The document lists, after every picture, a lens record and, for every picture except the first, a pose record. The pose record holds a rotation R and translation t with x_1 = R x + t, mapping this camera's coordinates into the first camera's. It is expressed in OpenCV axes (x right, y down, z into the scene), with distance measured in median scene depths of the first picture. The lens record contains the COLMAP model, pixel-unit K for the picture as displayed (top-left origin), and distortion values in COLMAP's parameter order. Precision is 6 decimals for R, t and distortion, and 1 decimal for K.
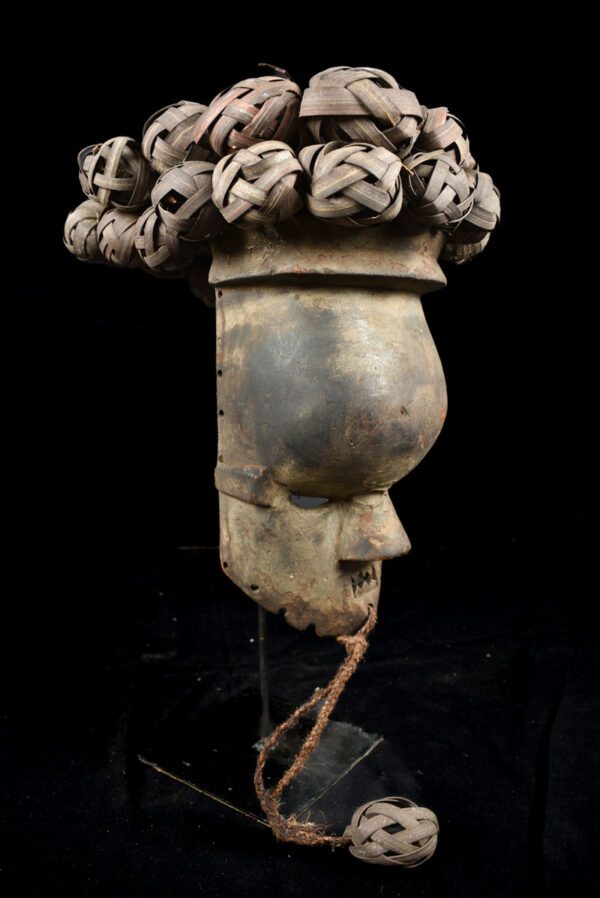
lens RADIAL K [[703.7, 0, 300.0], [0, 703.7, 449.0], [0, 0, 1]] dist [-0.081810, -0.000697]
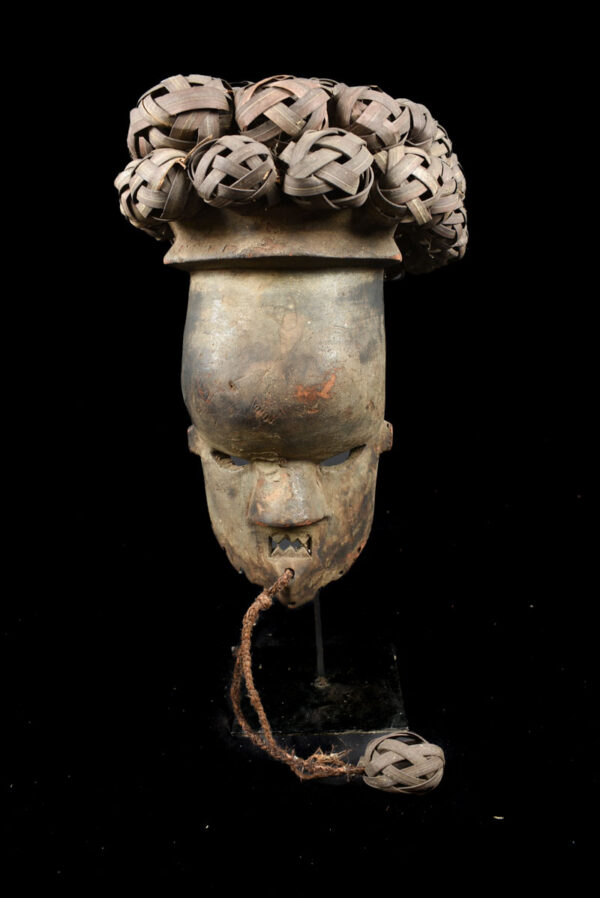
lens RADIAL K [[688.9, 0, 300.0], [0, 688.9, 449.0], [0, 0, 1]] dist [-0.021021, 0.000062]
pose [[0.579223, 0.148367, -0.801553, 0.997847], [-0.097073, 0.988854, 0.112889, -0.081404], [0.809369, 0.012421, 0.587170, 0.442753]]
